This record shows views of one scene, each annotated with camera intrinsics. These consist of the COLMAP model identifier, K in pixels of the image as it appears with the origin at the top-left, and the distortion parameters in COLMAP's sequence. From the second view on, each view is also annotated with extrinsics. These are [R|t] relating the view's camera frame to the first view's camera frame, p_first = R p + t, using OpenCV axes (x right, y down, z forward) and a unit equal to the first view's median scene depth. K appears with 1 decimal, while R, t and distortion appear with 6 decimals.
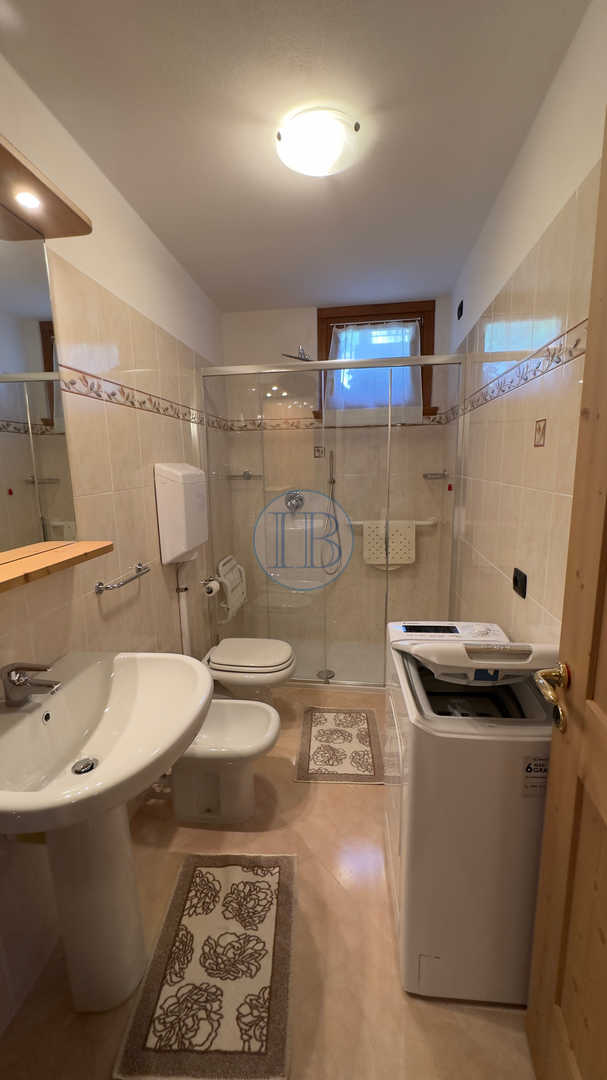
lens RADIAL K [[430.4, 0, 301.7], [0, 430.4, 539.8], [0, 0, 1]] dist [-0.004354, 0.000756]
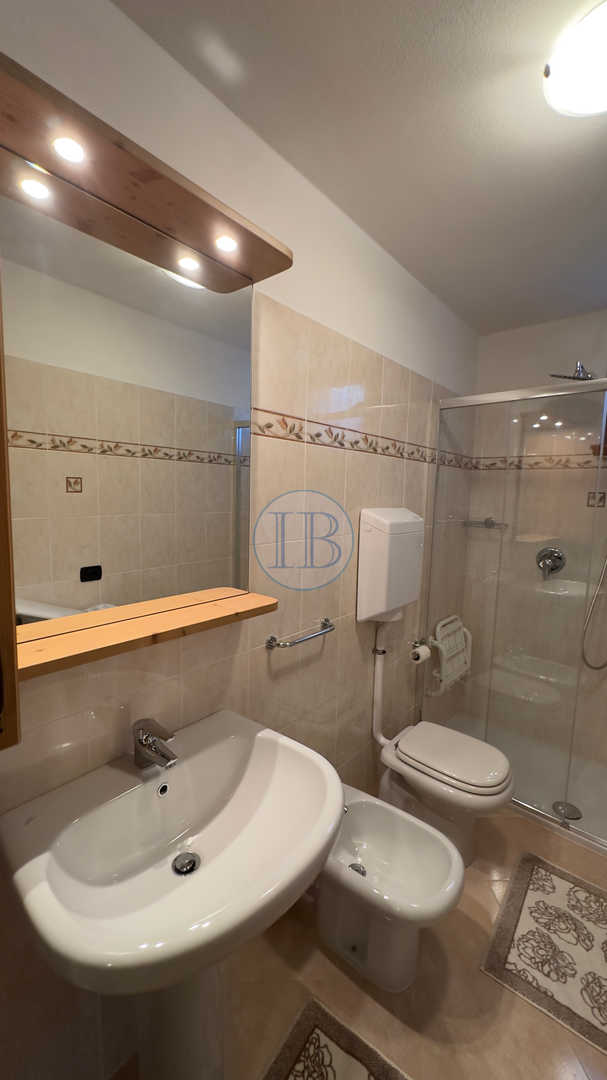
lens RADIAL K [[425.4, 0, 299.3], [0, 425.4, 538.7], [0, 0, 1]] dist [-0.010447, 0.000105]
pose [[0.823817, 0.100161, -0.557937, 0.035725], [-0.140158, 0.989696, -0.029279, -0.049347], [0.549256, 0.102320, 0.829366, 0.138760]]
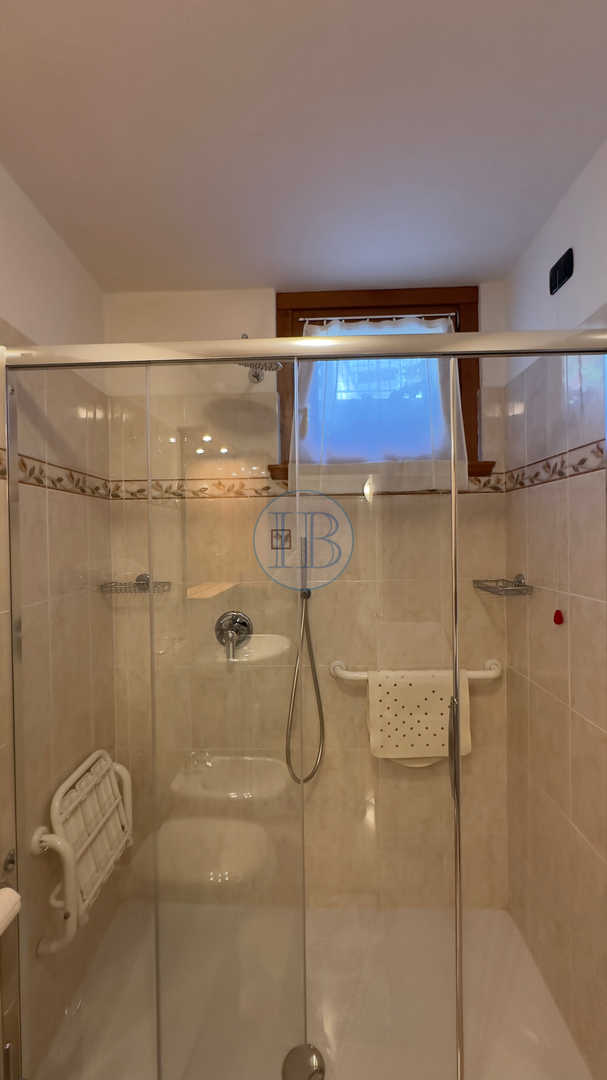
lens RADIAL K [[430.4, 0, 301.7], [0, 430.4, 539.8], [0, 0, 1]] dist [-0.004354, 0.000756]
pose [[0.993316, 0.002895, 0.115389, 0.005540], [0.017603, 0.984192, -0.176229, -0.118099], [-0.114075, 0.177082, 0.977563, 0.514786]]
